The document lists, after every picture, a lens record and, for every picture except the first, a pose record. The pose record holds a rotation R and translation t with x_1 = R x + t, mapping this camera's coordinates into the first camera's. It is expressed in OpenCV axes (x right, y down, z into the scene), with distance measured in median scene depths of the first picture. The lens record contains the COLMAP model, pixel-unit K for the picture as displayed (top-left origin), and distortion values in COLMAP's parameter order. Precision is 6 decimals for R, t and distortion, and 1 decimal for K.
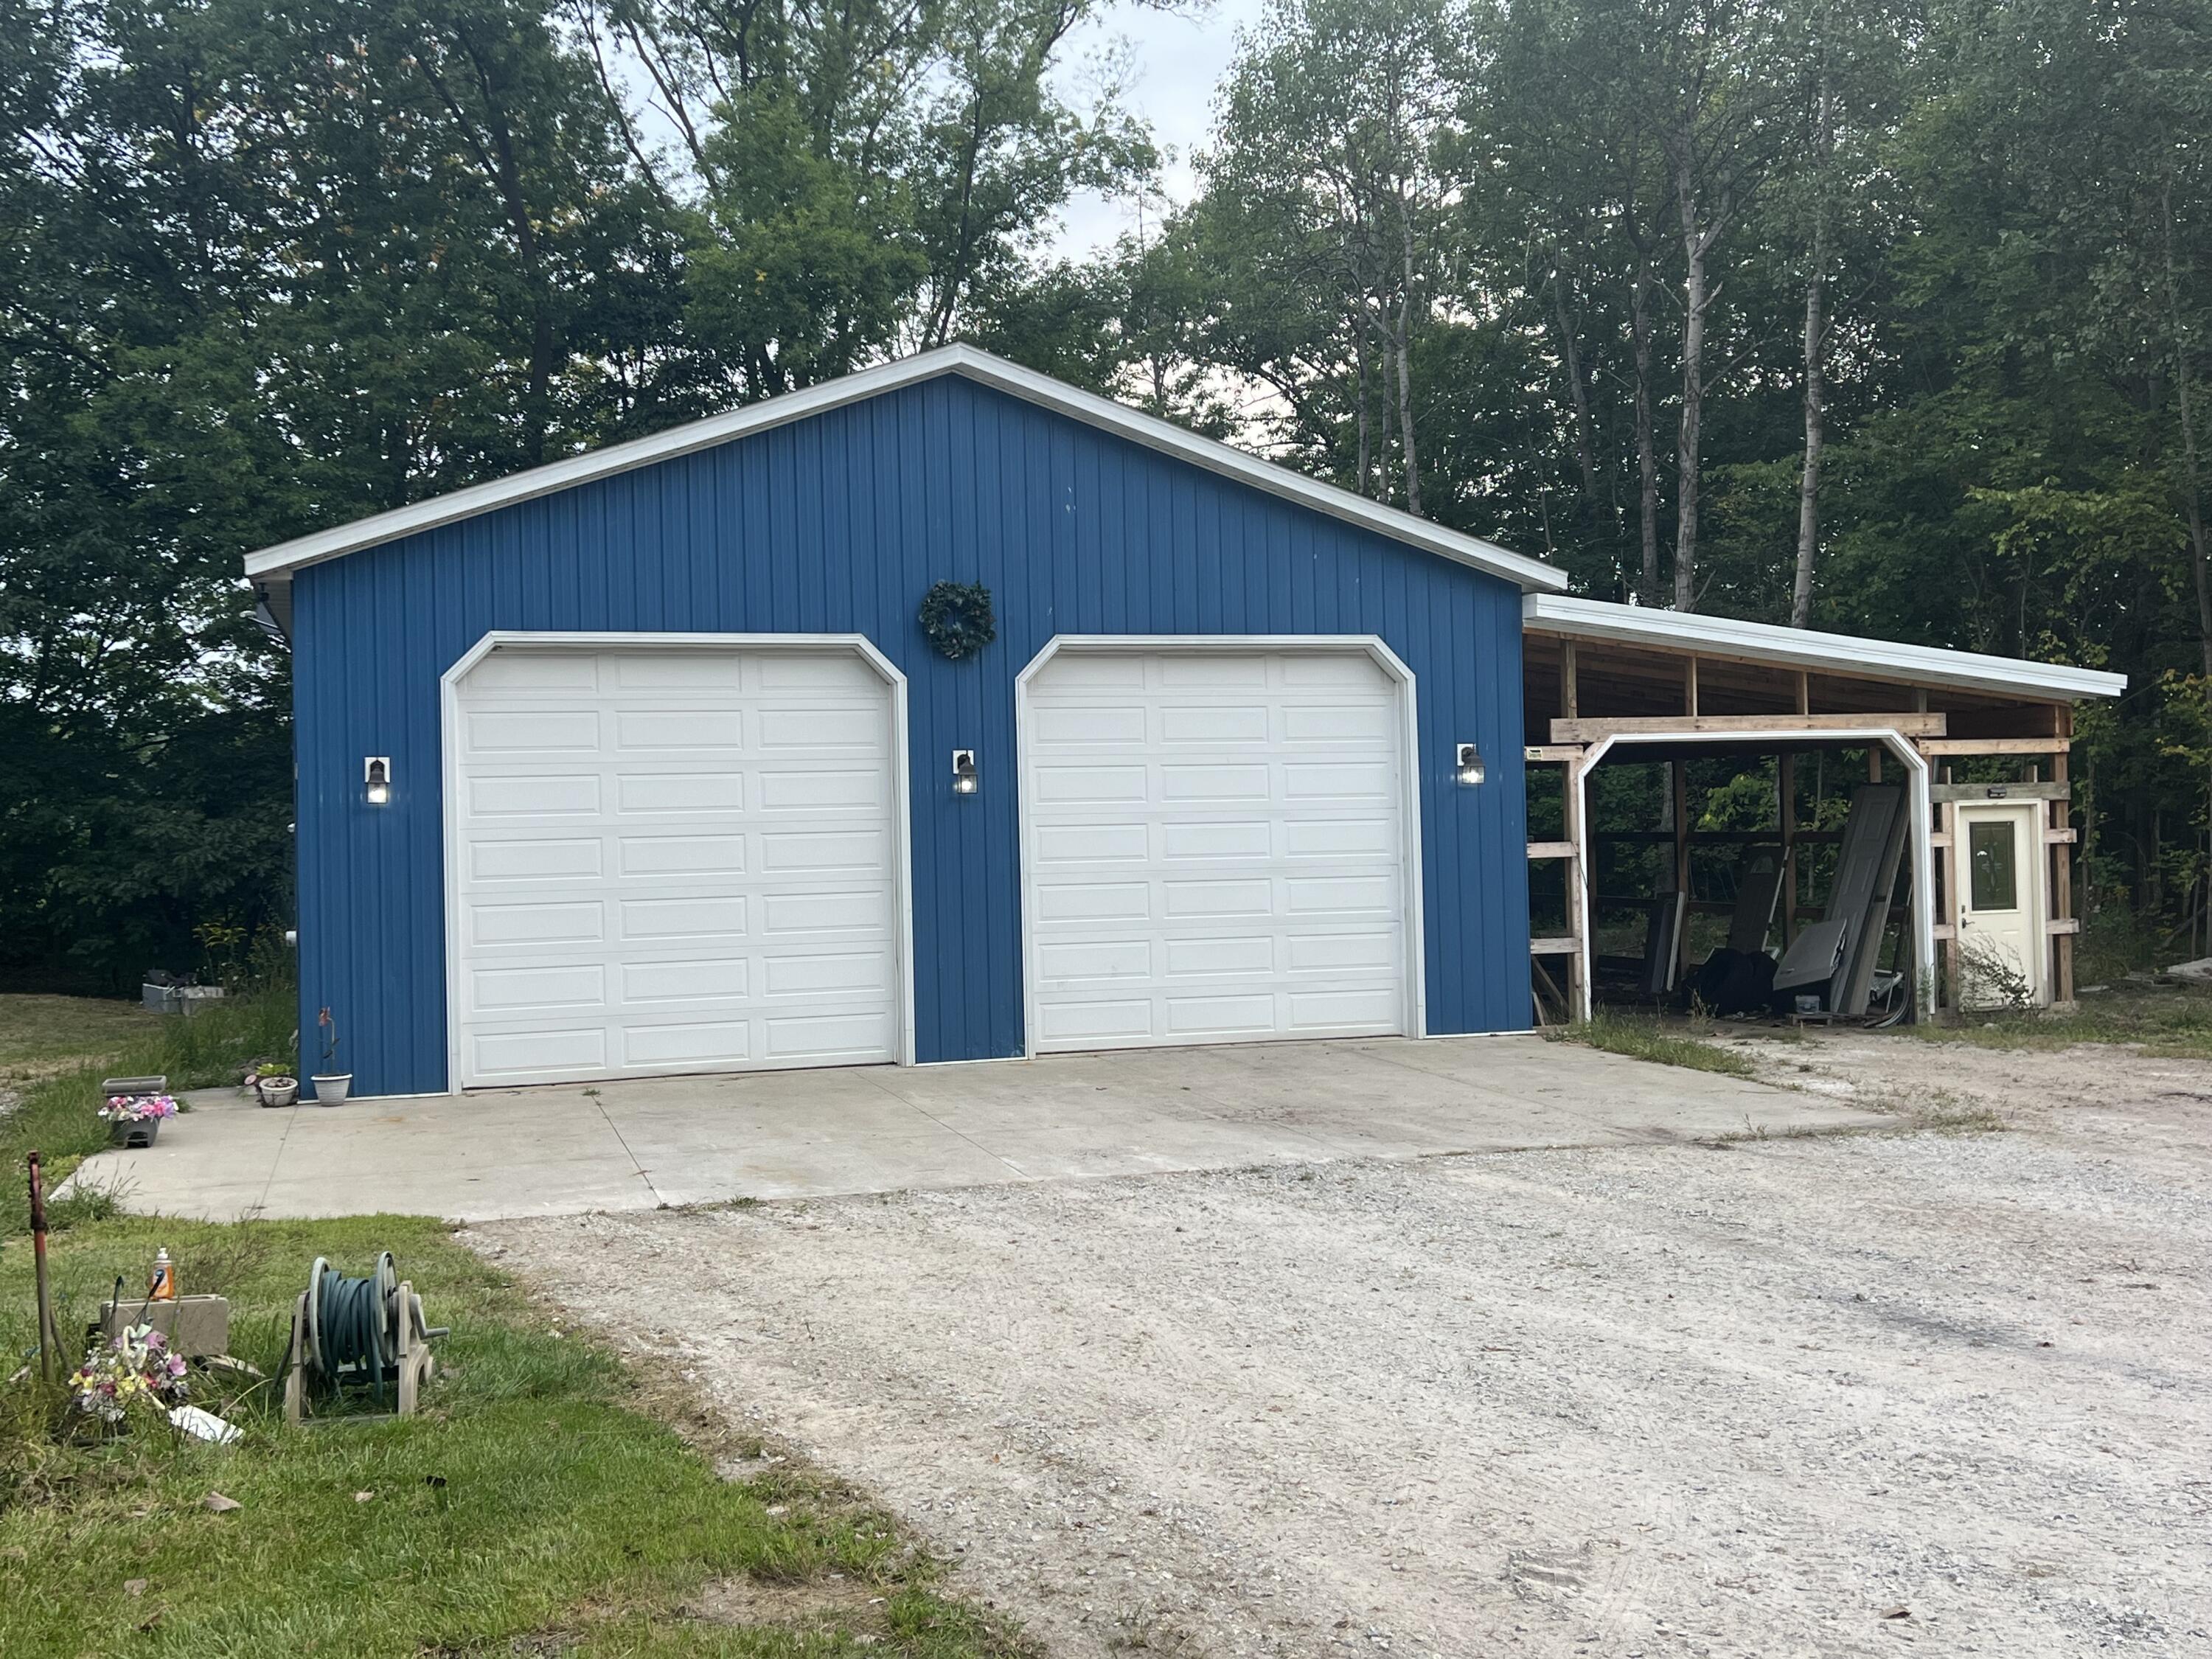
lens RADIAL K [[2302.8, 0, 1112.8], [0, 2302.8, 841.6], [0, 0, 1]] dist [0.029079, 0.000000]
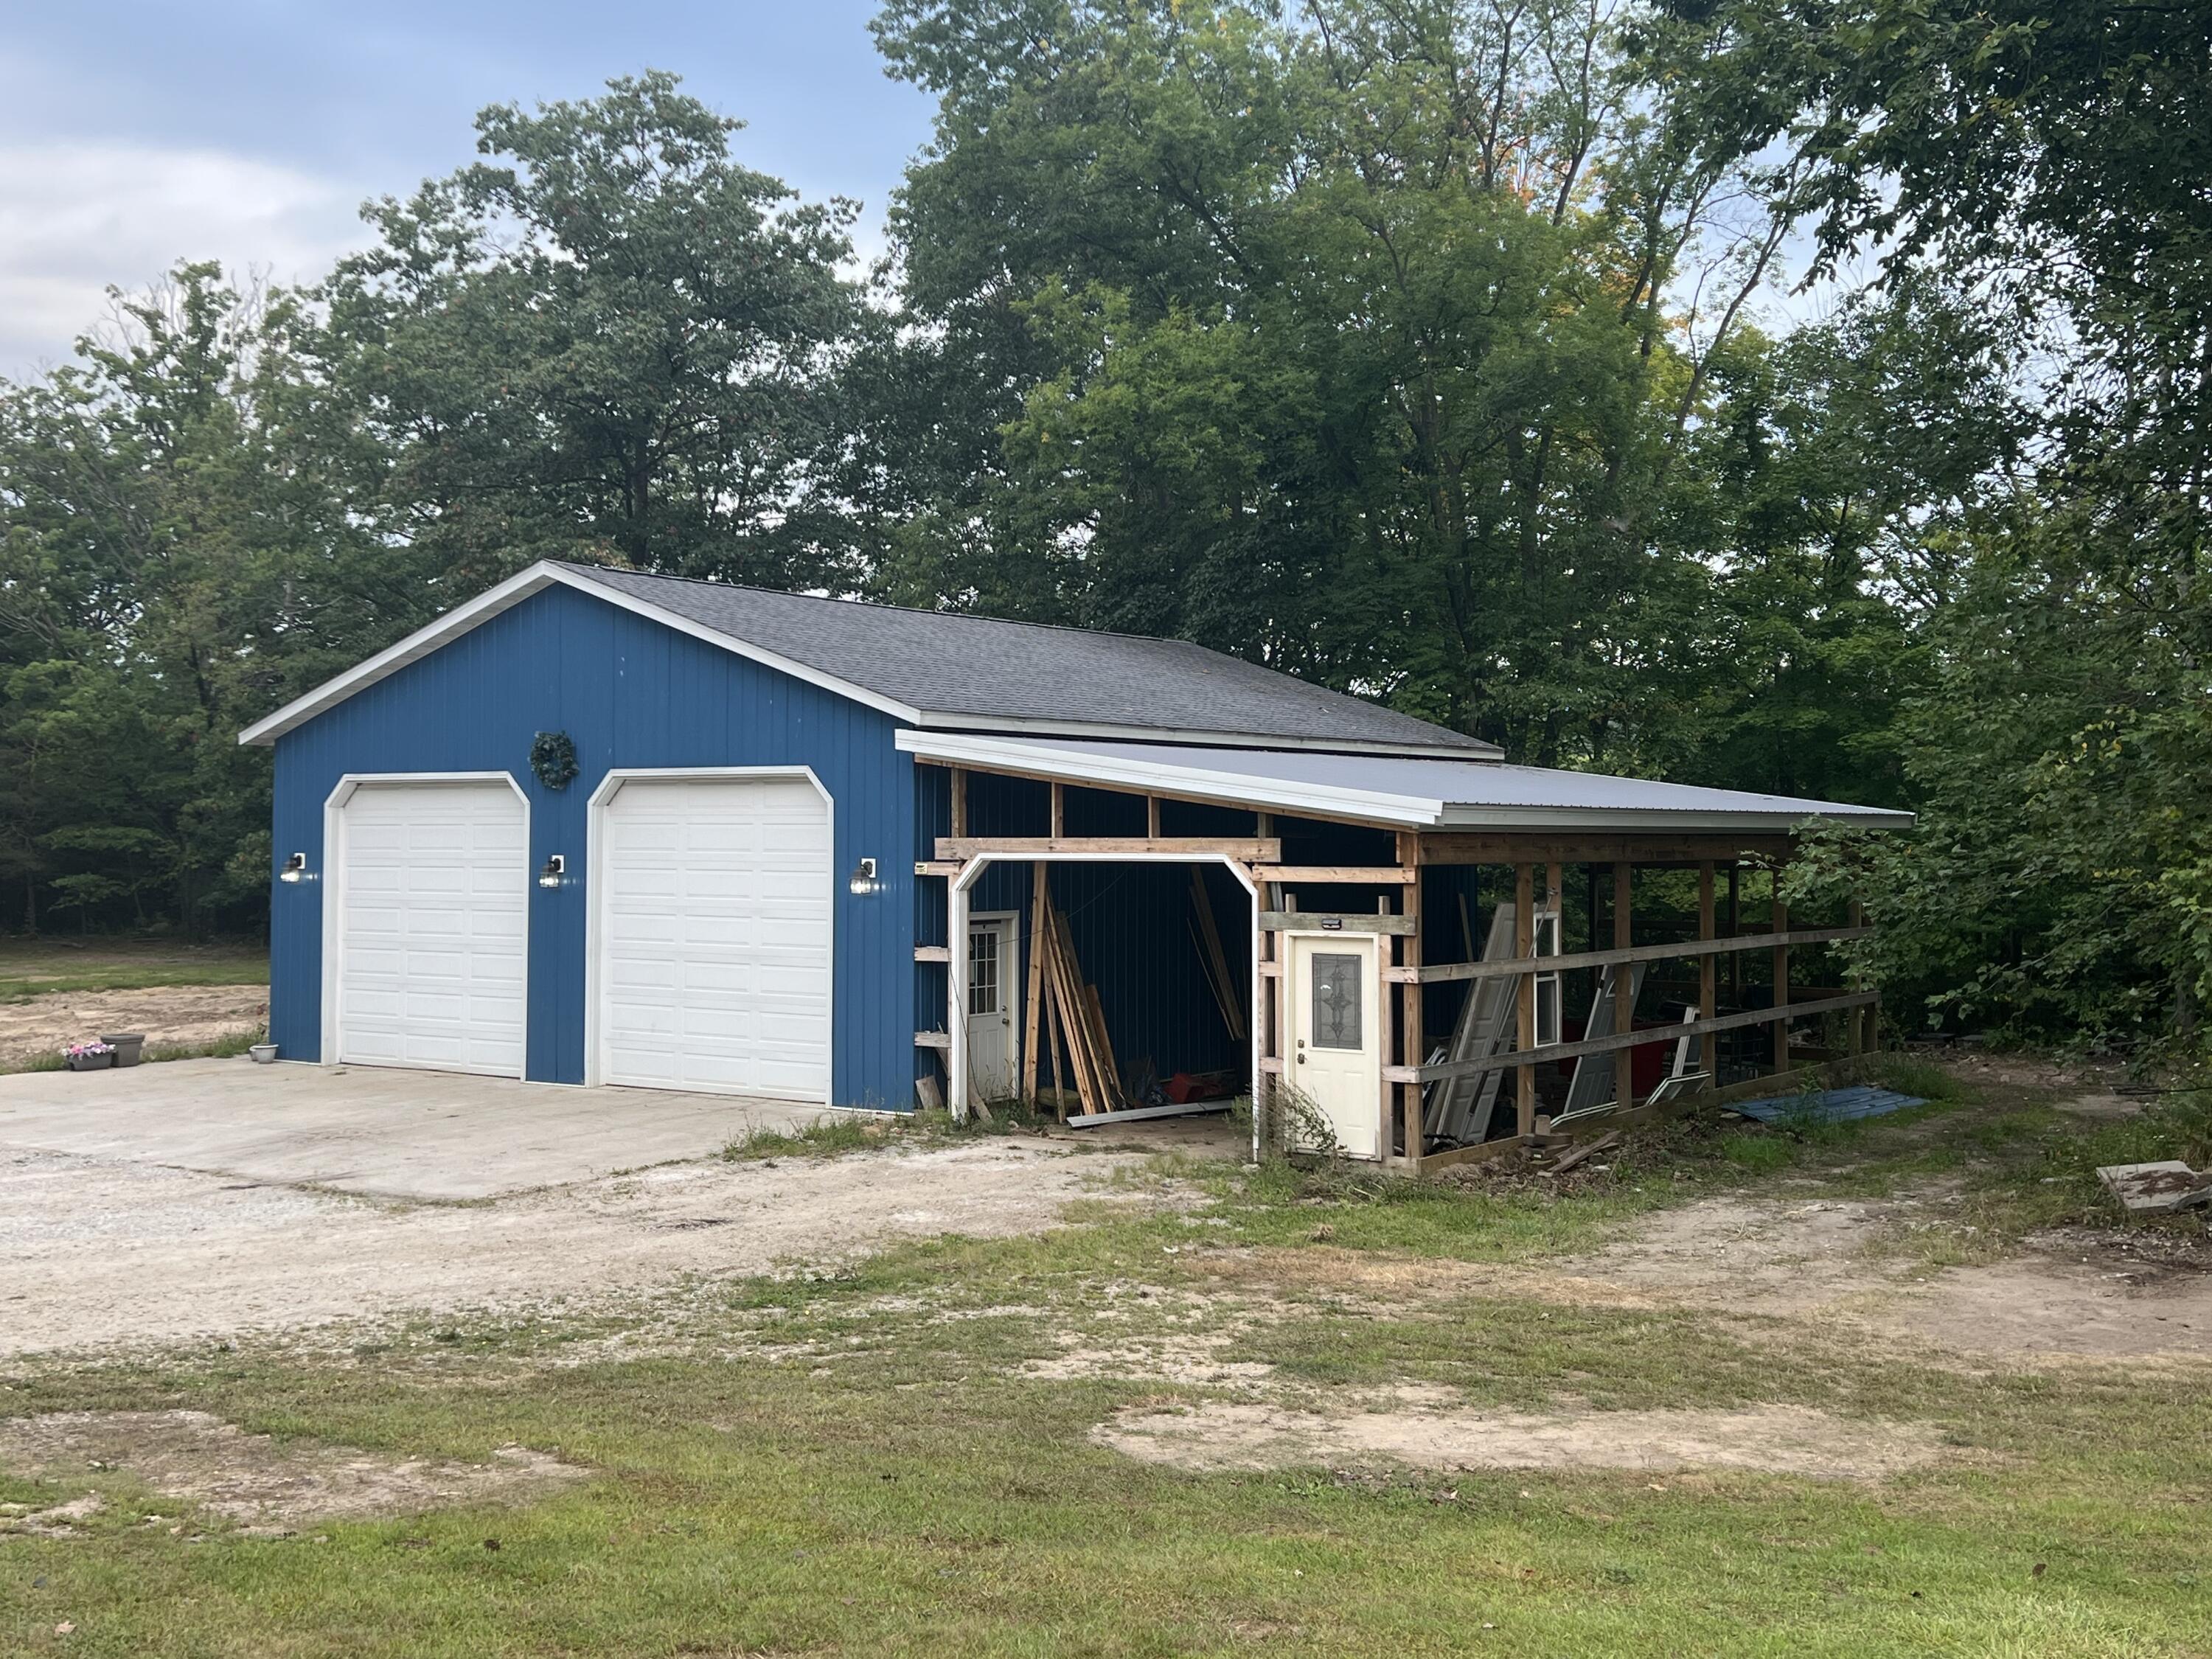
lens RADIAL K [[2302.8, 0, 1095.1], [0, 2302.8, 808.6], [0, 0, 1]] dist [0.029079, 0.000000]
pose [[0.629929, 0.017384, -0.776458, 1.080273], [-0.019797, 0.999784, 0.006324, -0.074096], [0.776400, 0.011388, 0.630137, 0.345844]]
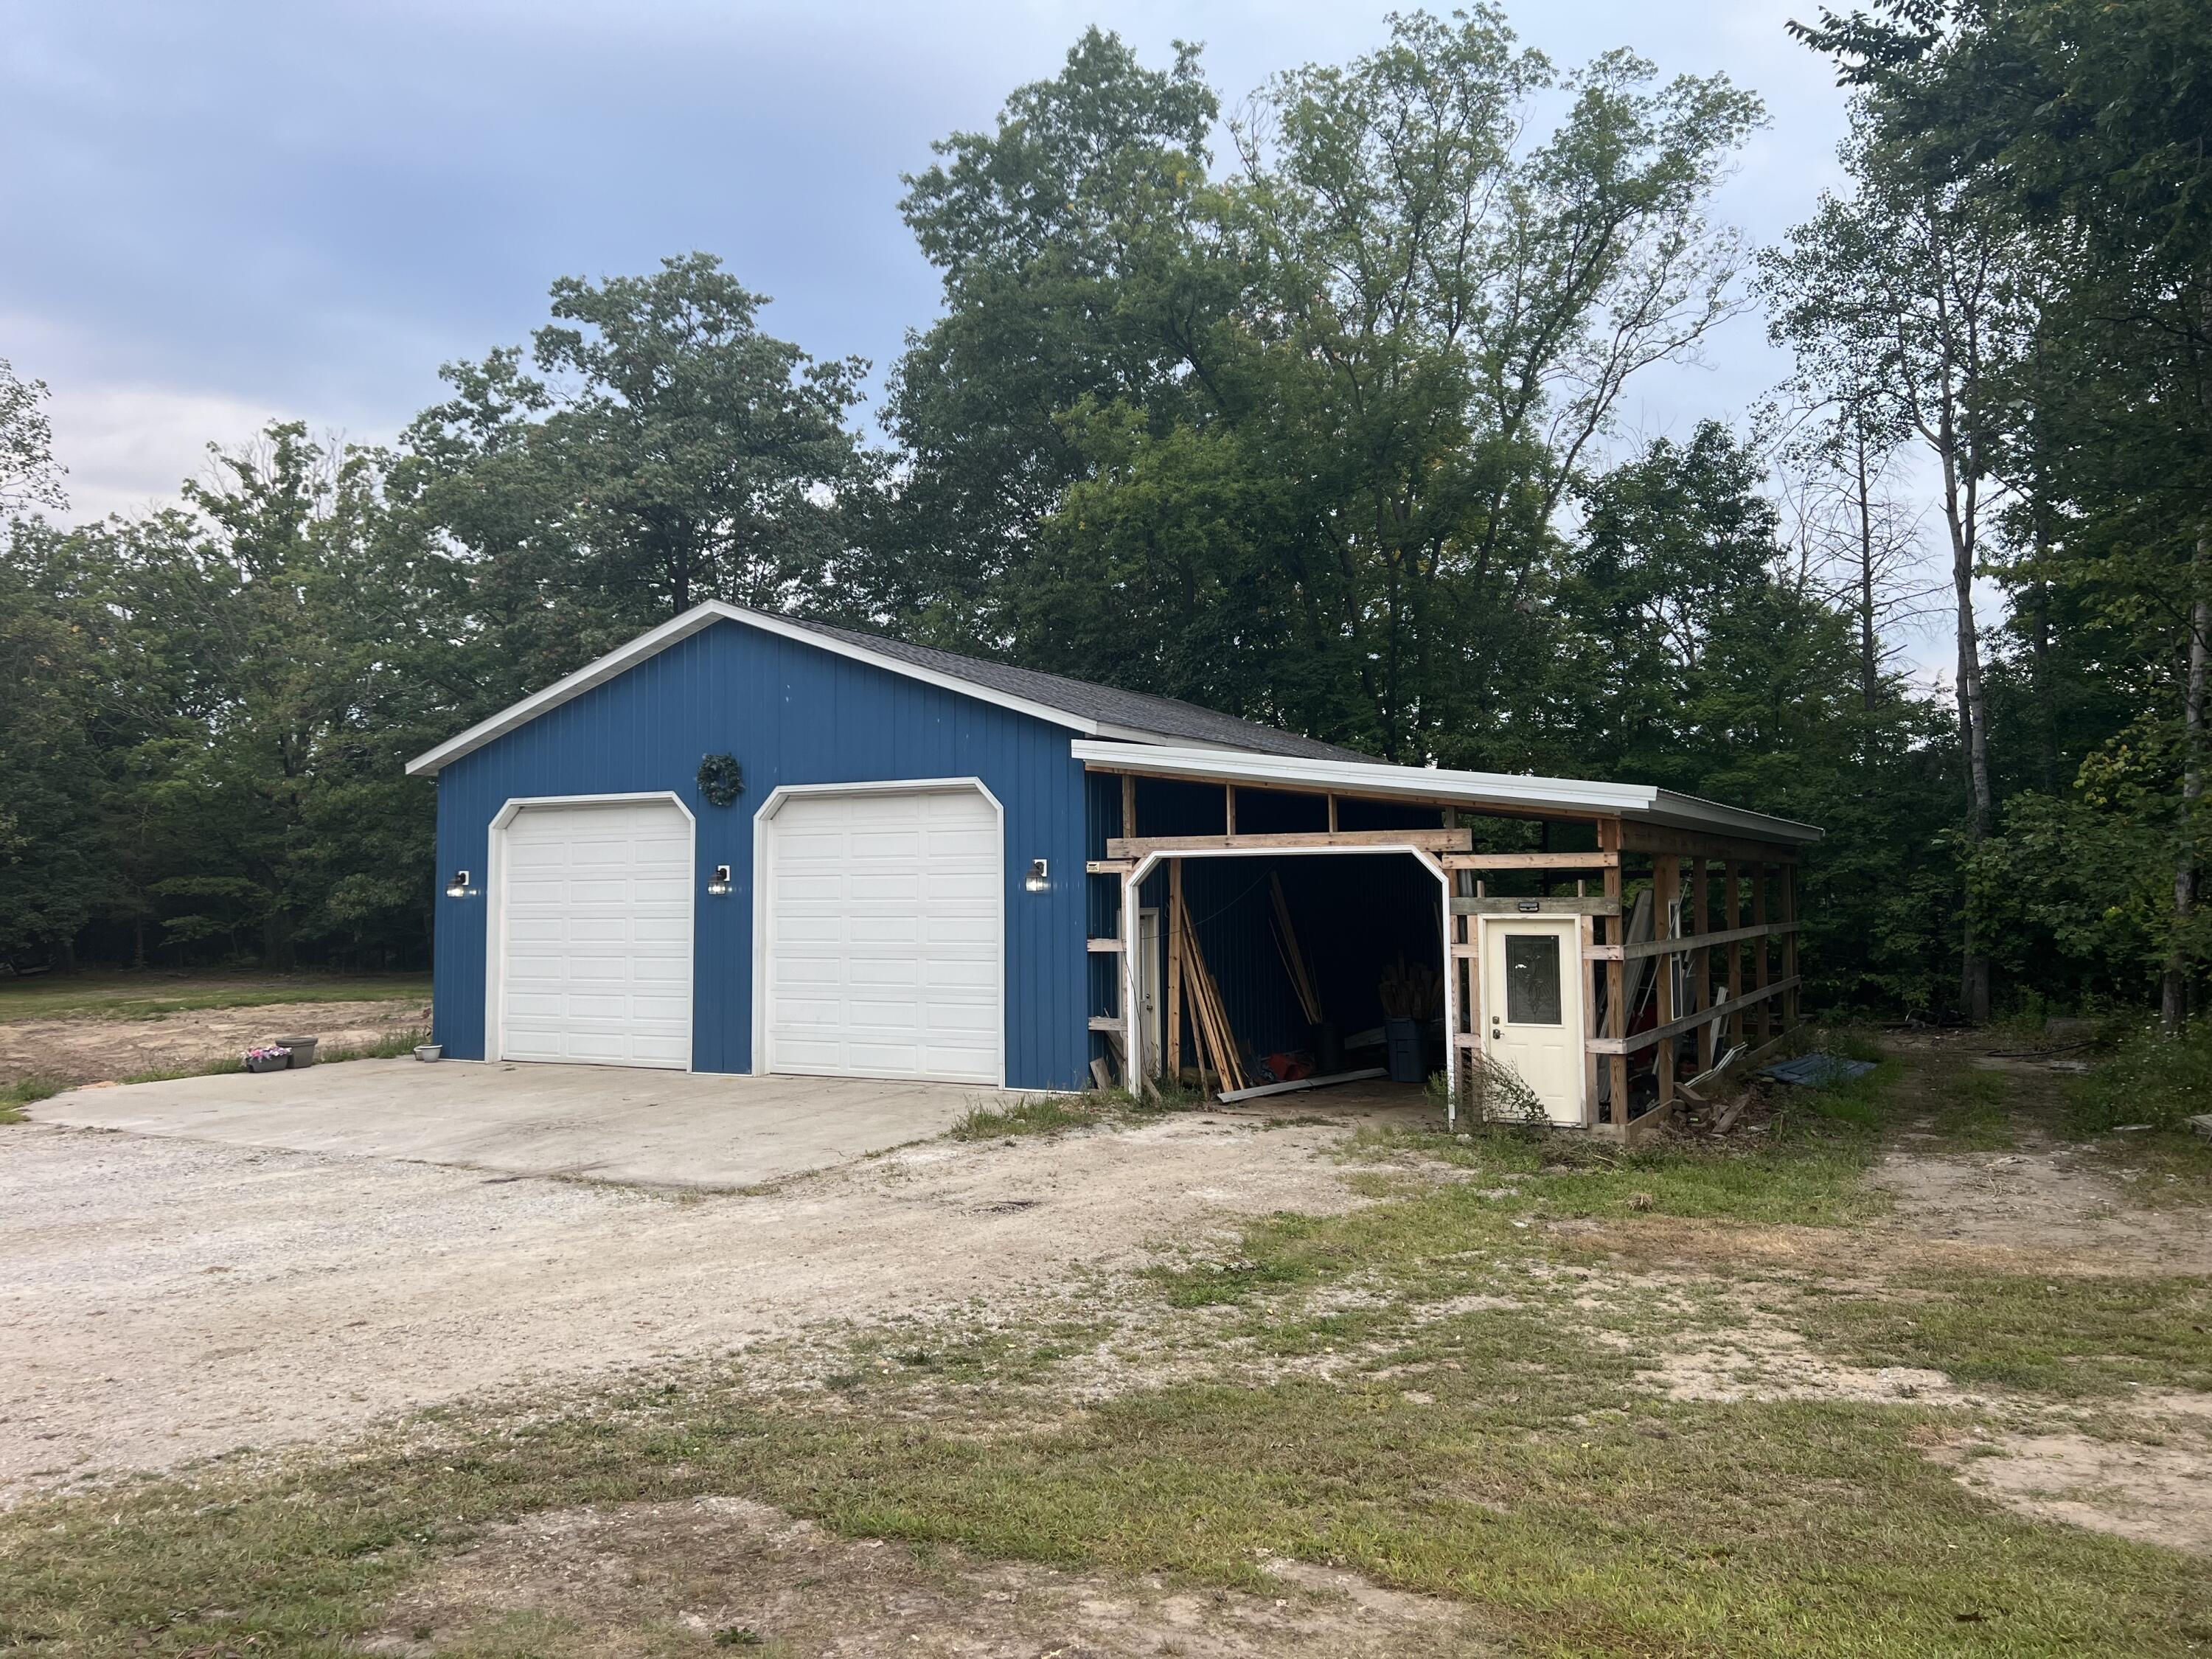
lens RADIAL K [[1652.1, 0, 1060.8], [0, 1652.1, 802.6], [0, 0, 1]] dist [0.064604, -0.064718]
pose [[0.699610, -0.020309, -0.714236, 0.781342], [-0.011966, 0.999123, -0.040130, -0.035980], [0.714424, 0.036622, 0.698754, 0.357727]]
